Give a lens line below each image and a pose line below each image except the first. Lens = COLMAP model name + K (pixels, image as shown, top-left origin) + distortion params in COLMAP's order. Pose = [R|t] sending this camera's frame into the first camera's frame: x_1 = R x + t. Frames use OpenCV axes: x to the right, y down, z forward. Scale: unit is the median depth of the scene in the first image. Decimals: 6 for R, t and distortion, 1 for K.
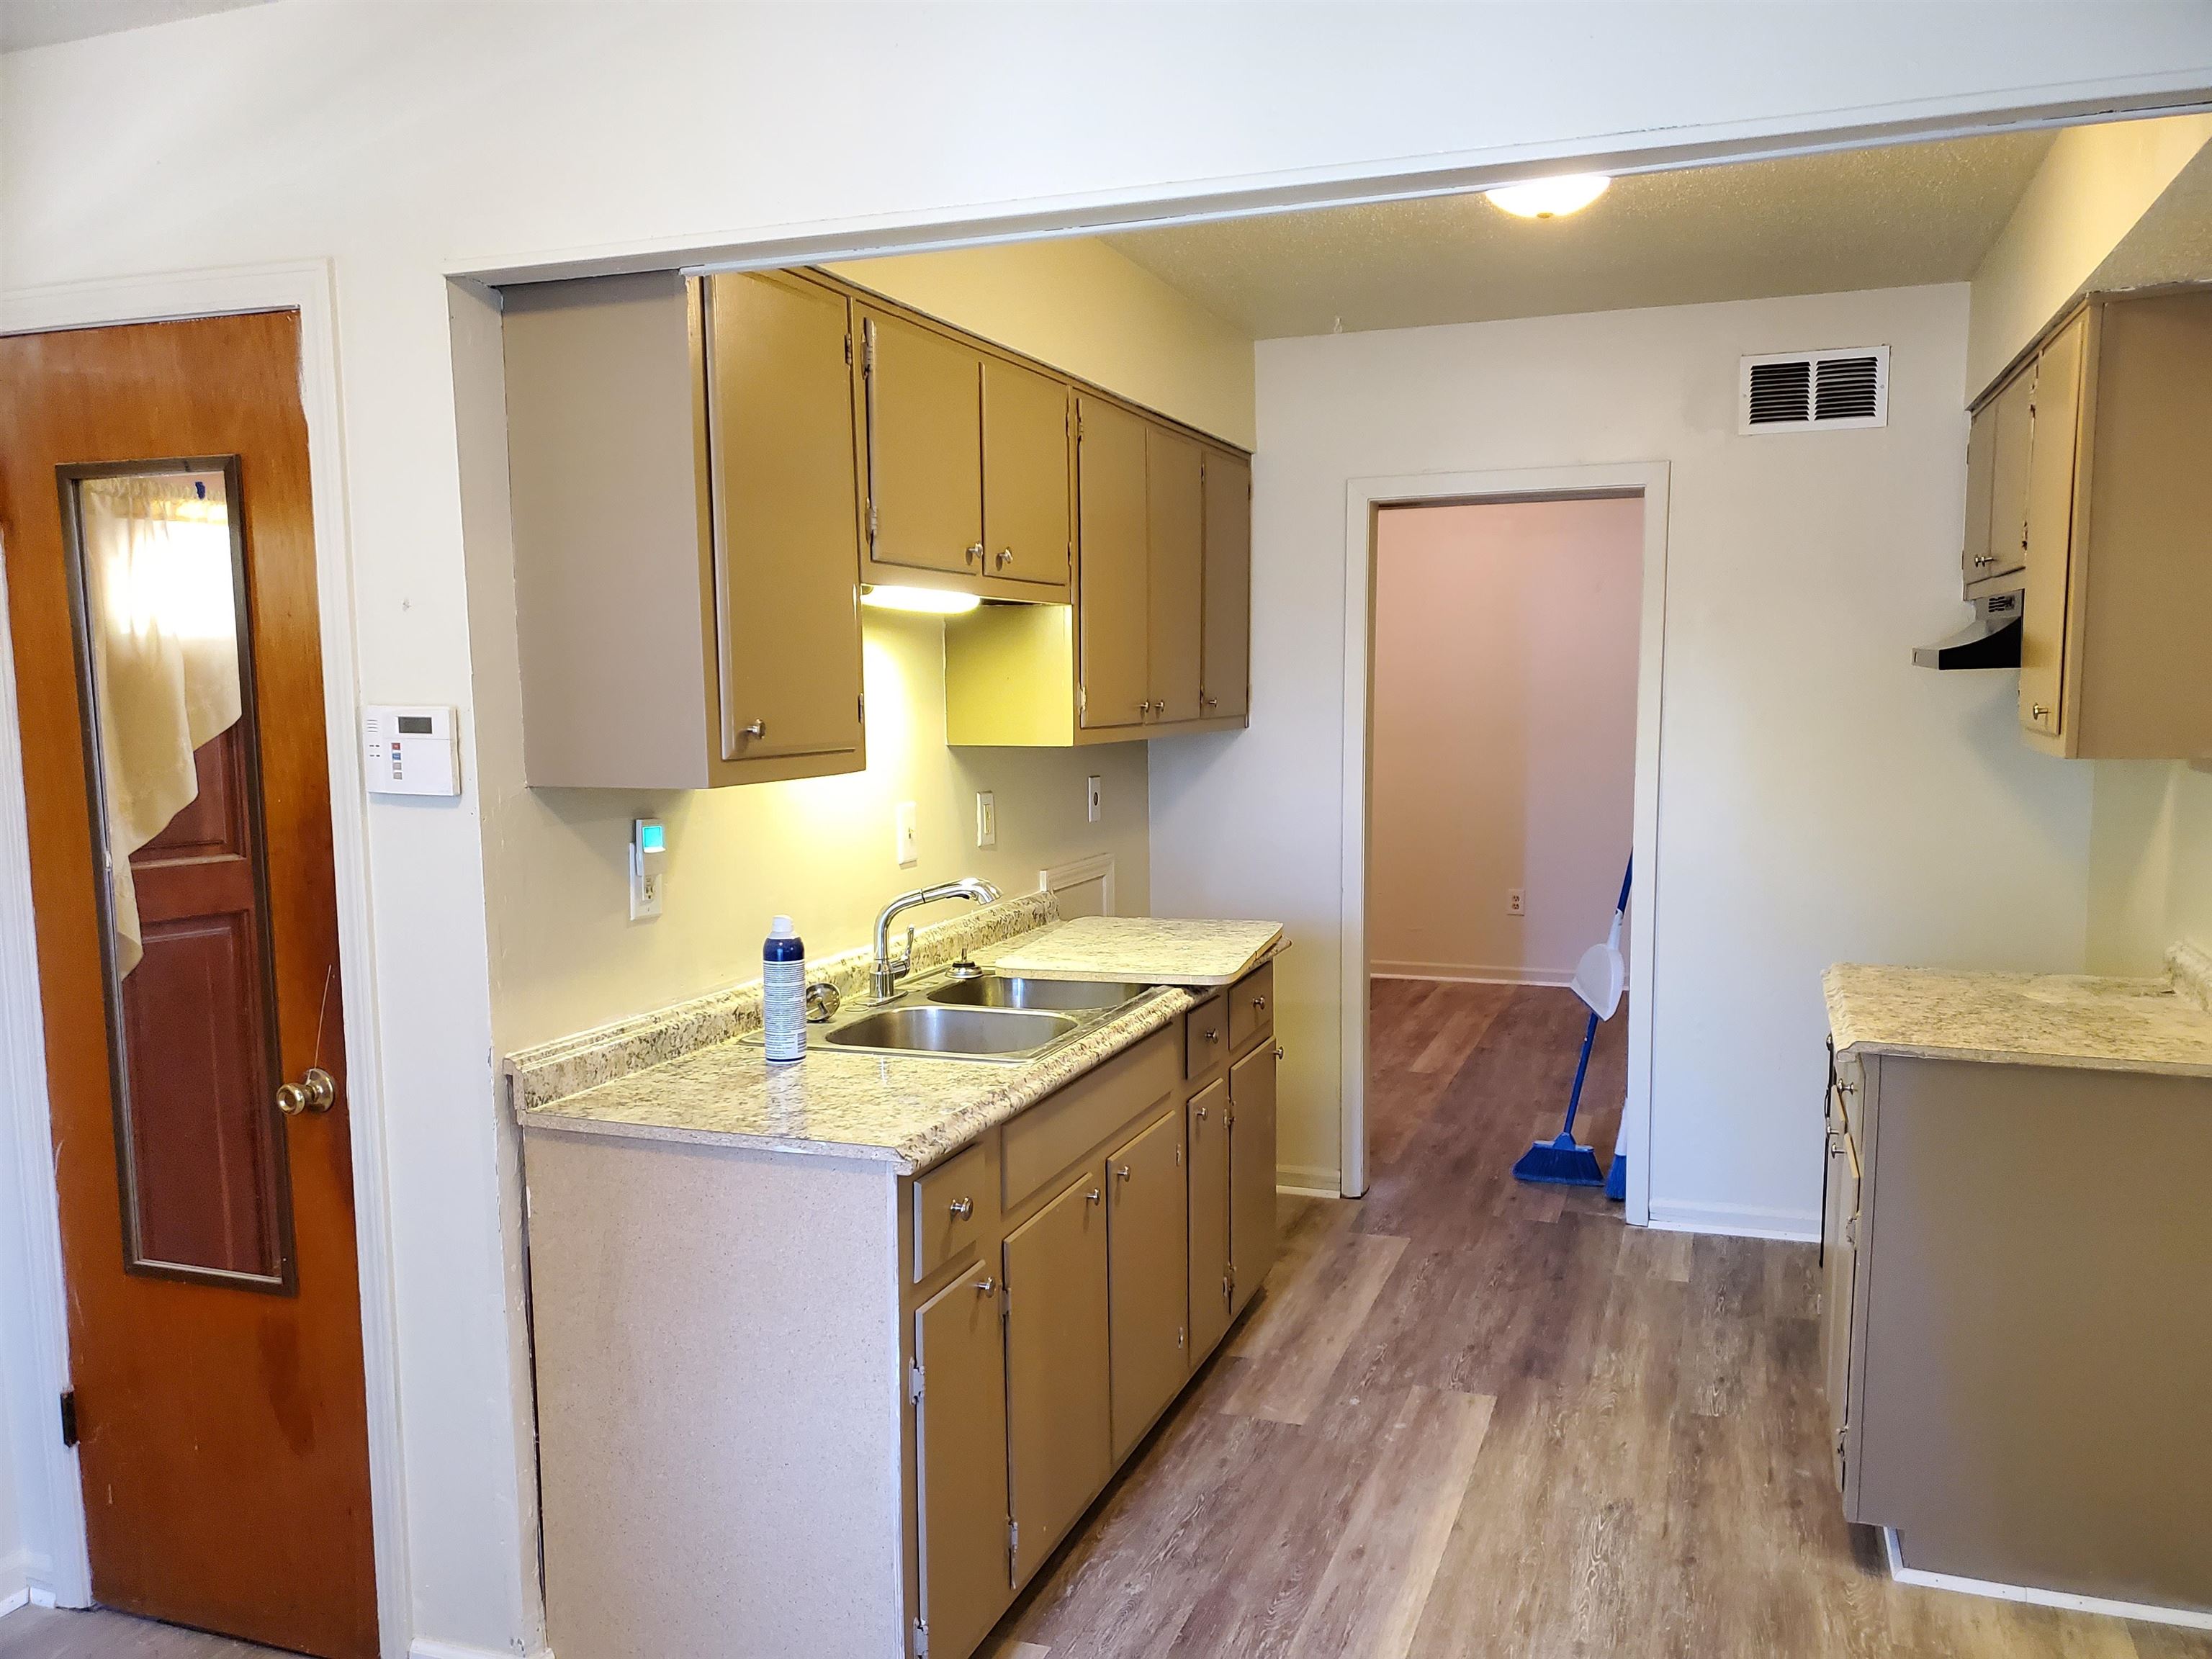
lens RADIAL K [[1675.9, 0, 1115.3], [0, 1675.9, 843.0], [0, 0, 1]] dist [0.013105, 0.000156]
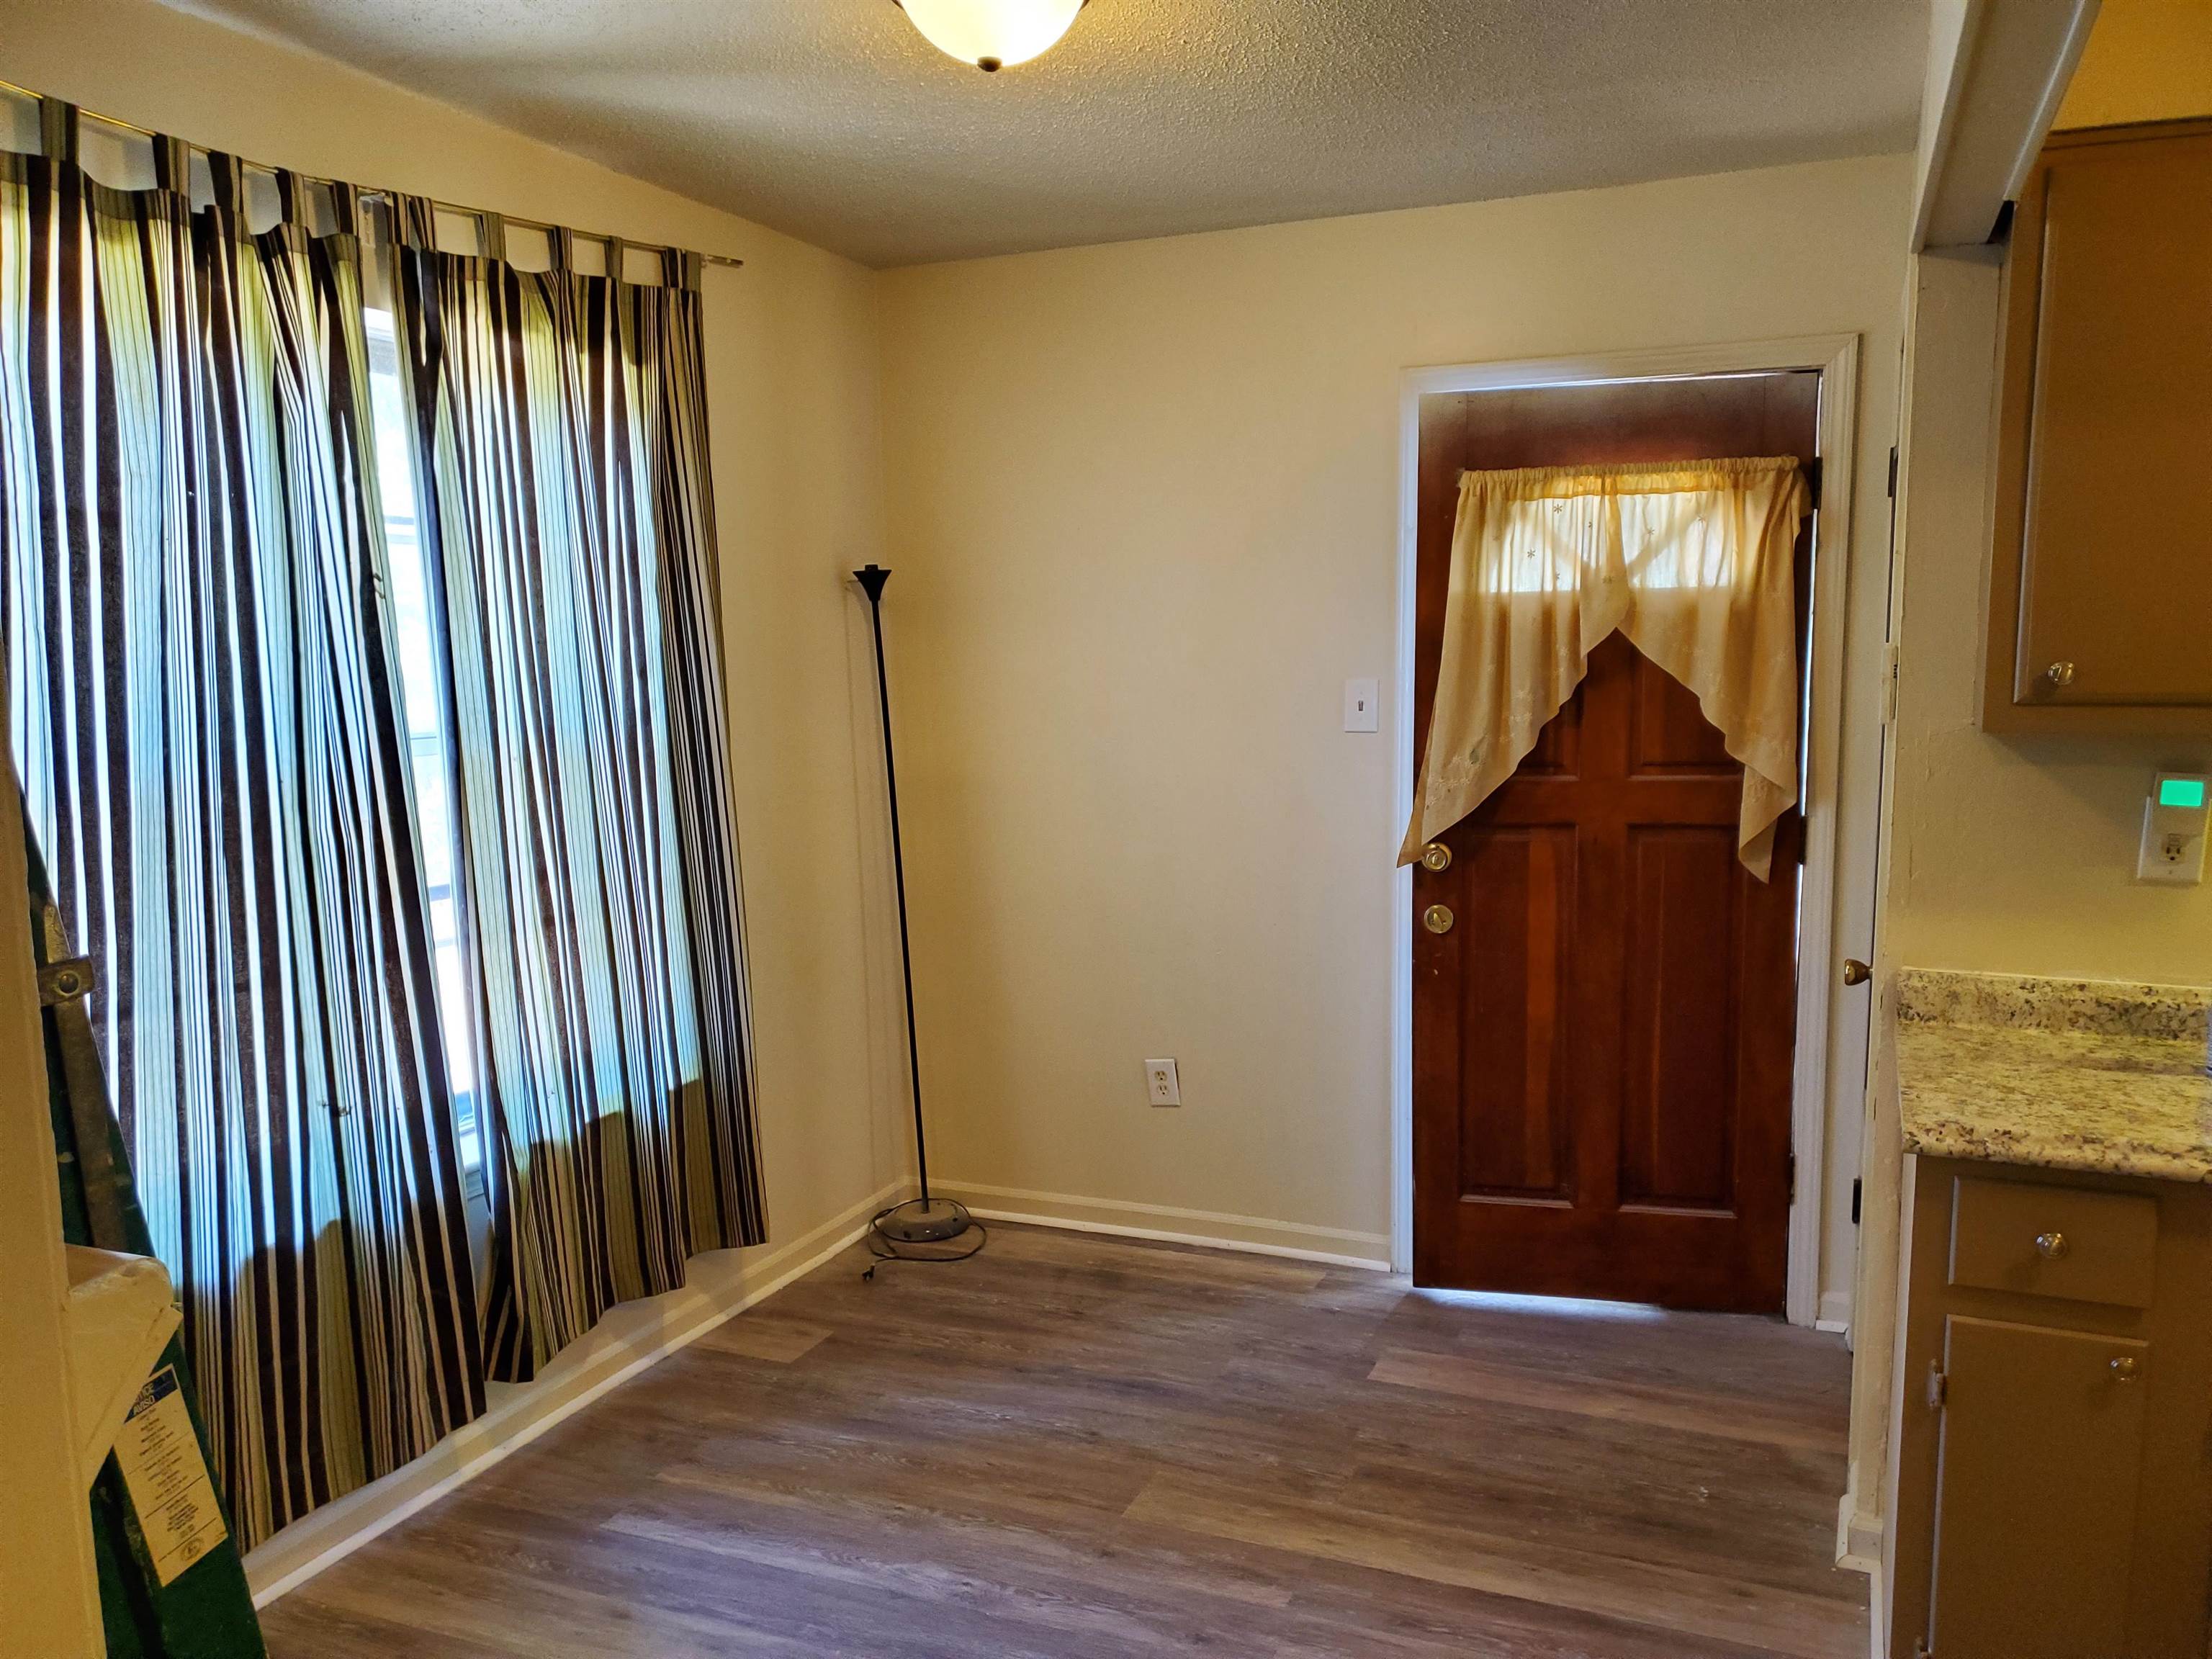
lens RADIAL K [[1675.9, 0, 1111.6], [0, 1675.9, 822.4], [0, 0, 1]] dist [0.013105, 0.000156]
pose [[-0.057220, 0.115107, -0.991704, 0.675406], [-0.084519, 0.989207, 0.119694, -0.048934], [0.994778, 0.090666, -0.046874, 0.490041]]
